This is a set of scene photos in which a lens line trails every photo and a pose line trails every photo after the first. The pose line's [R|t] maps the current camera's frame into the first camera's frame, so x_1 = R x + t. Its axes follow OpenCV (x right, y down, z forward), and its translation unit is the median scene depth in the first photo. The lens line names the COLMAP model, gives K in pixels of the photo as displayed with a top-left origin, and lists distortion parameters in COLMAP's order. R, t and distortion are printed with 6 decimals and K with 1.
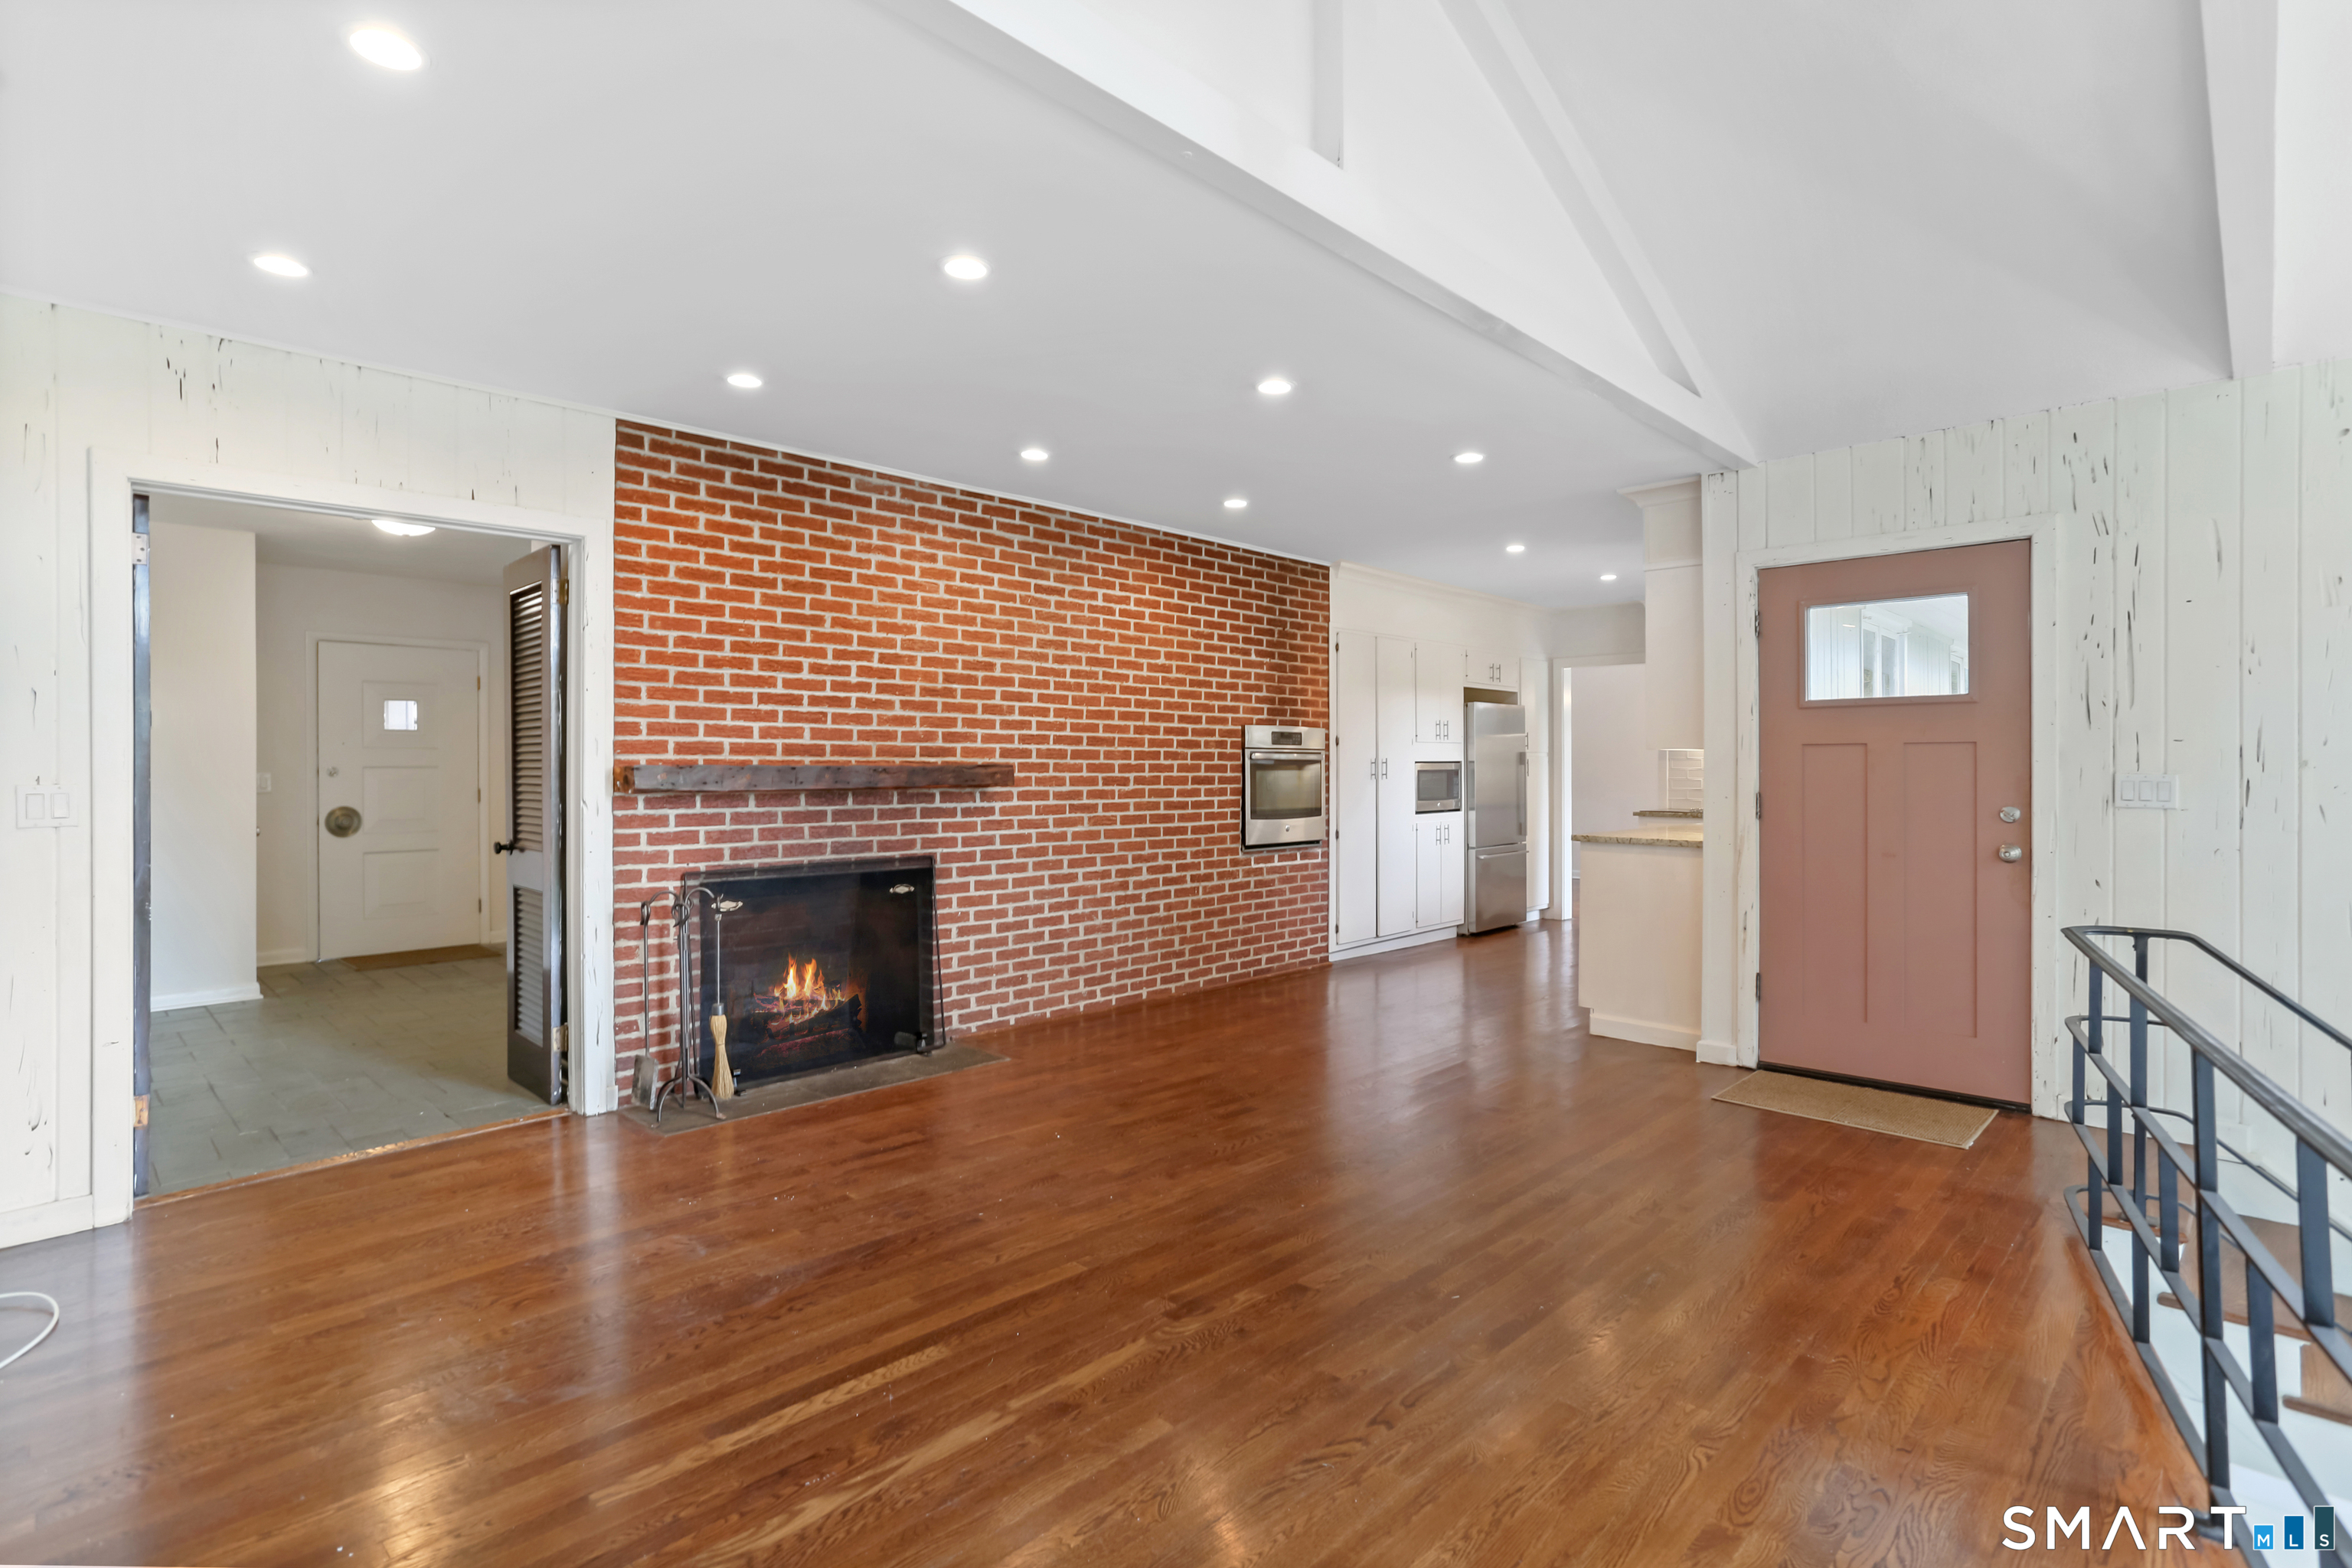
lens RADIAL K [[1143.4, 0, 1178.0], [0, 1143.4, 777.1], [0, 0, 1]] dist [-0.003399, 0.000925]
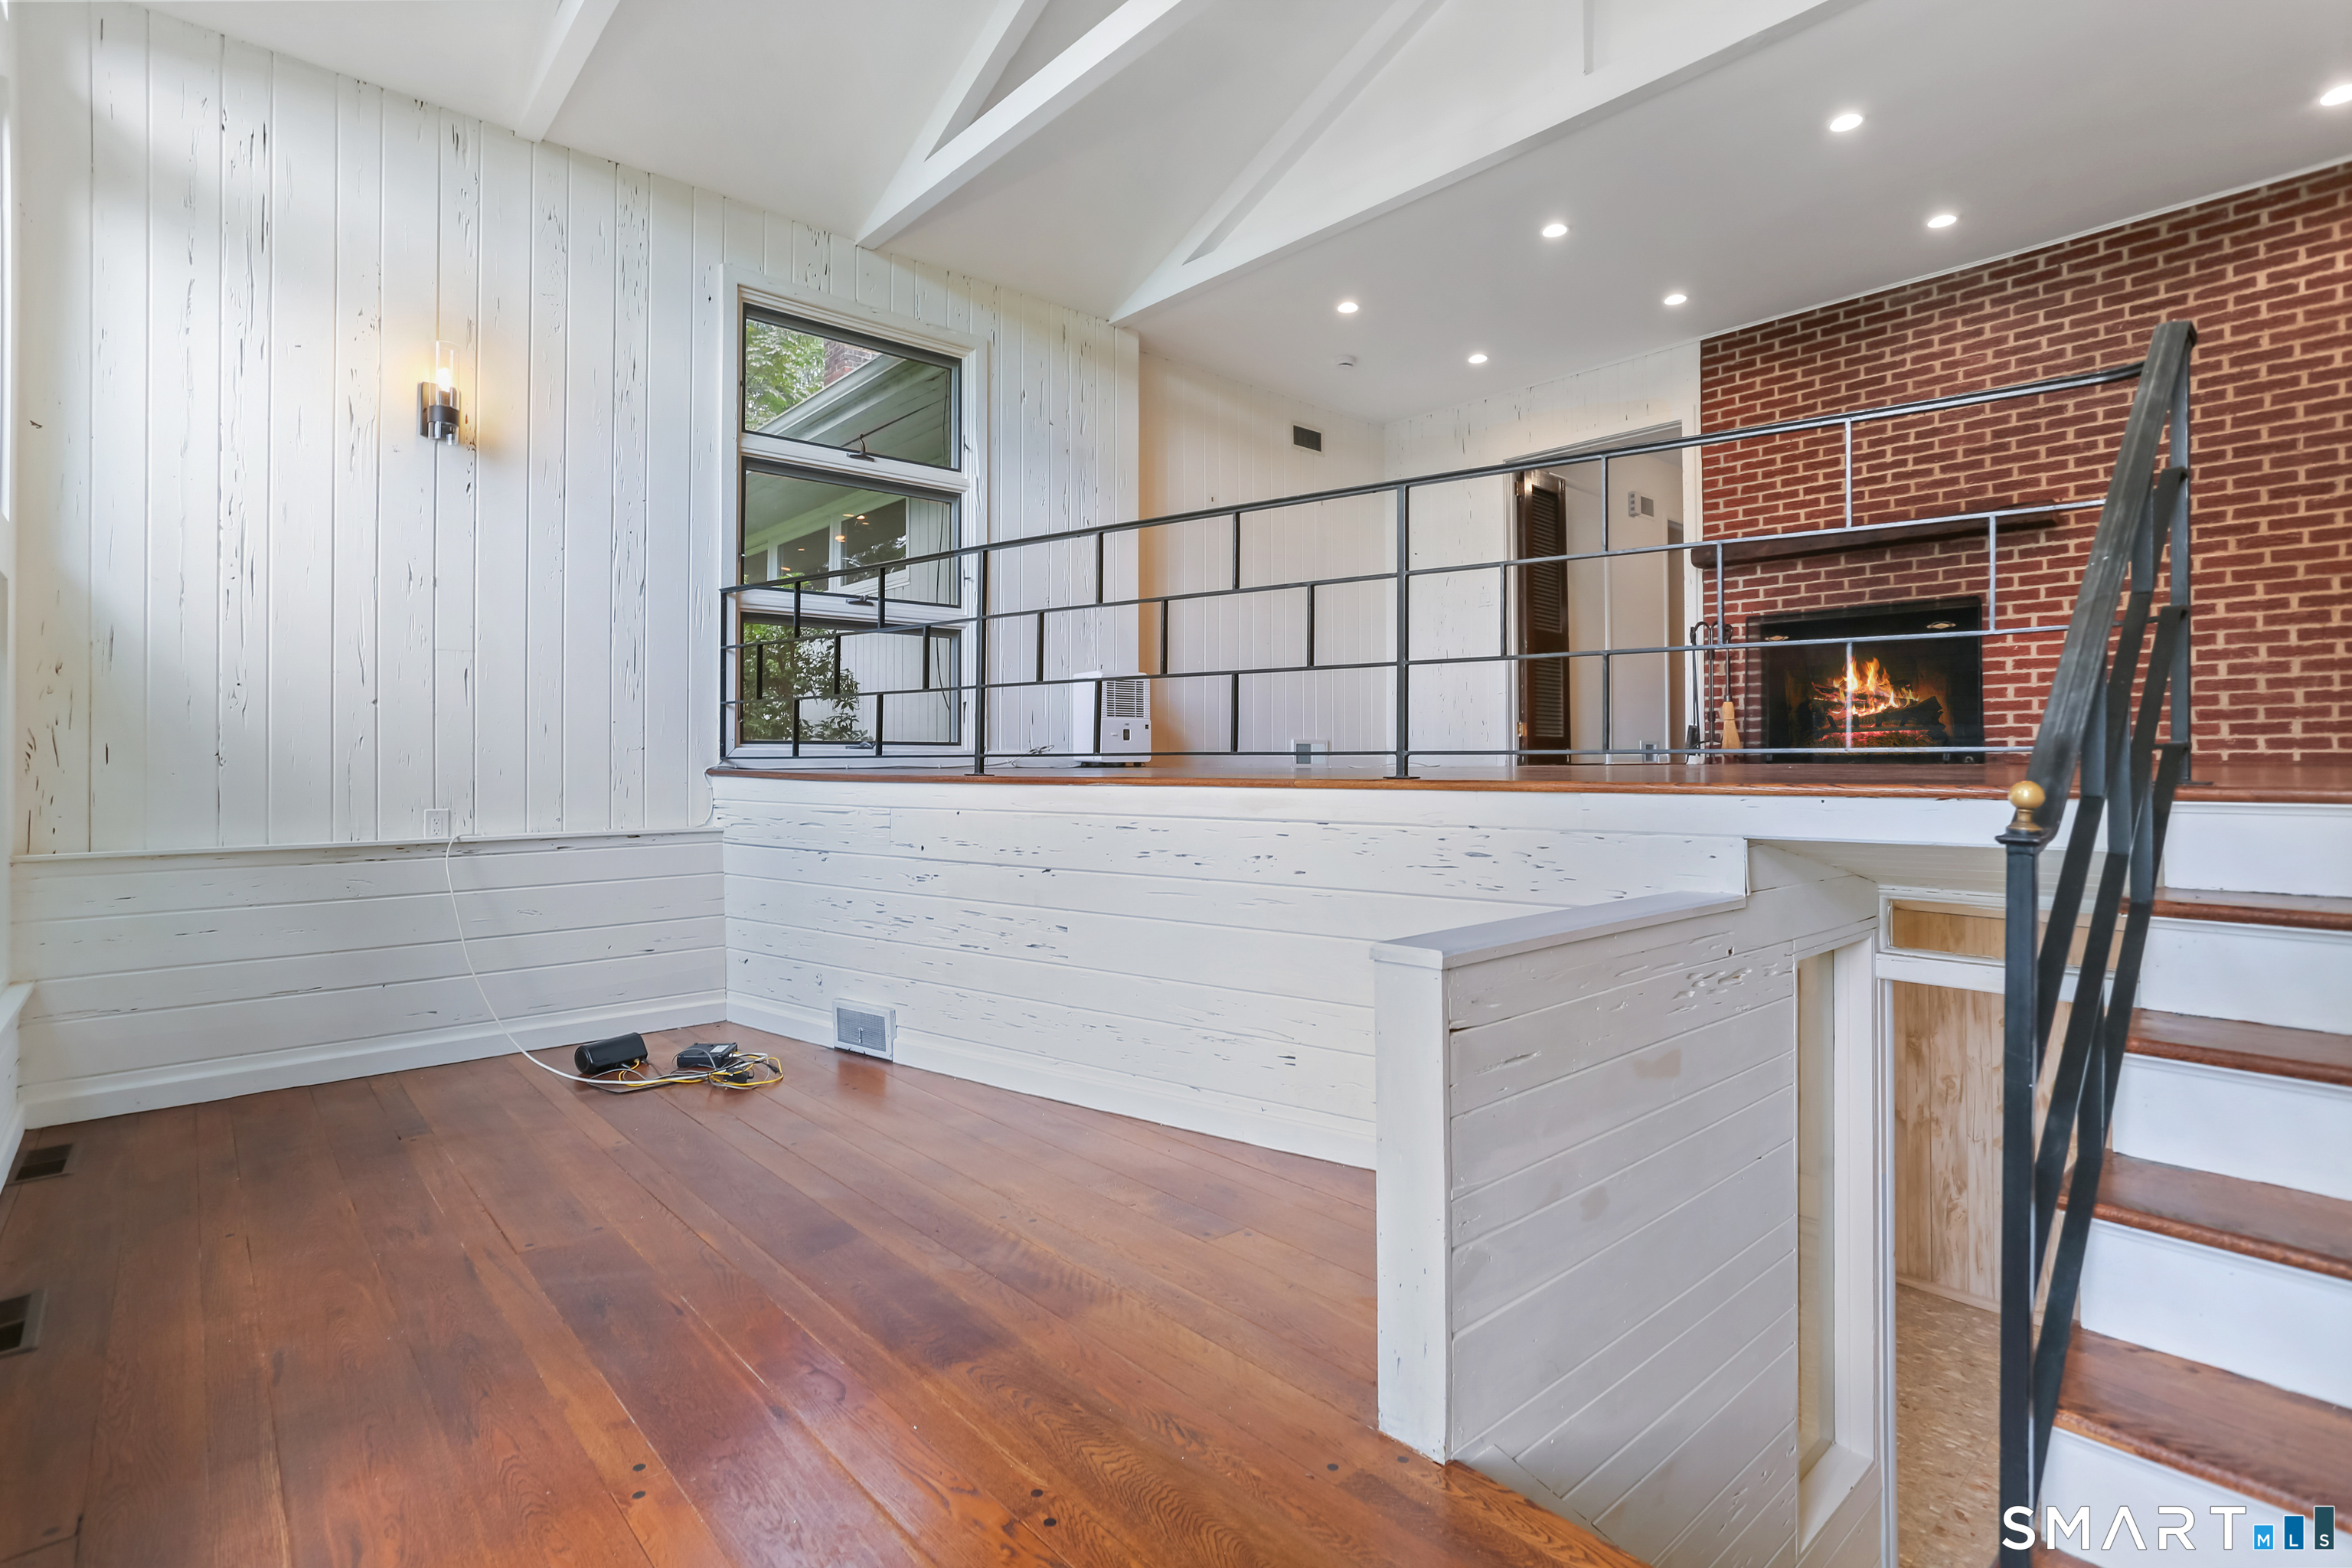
lens RADIAL K [[1143.4, 0, 1178.4], [0, 1143.4, 772.2], [0, 0, 1]] dist [-0.003399, 0.000925]
pose [[-0.032101, 0.003161, -0.999480, 1.054051], [-0.002208, 0.999992, 0.003234, 0.270743], [0.999482, 0.002310, -0.032093, 0.273125]]
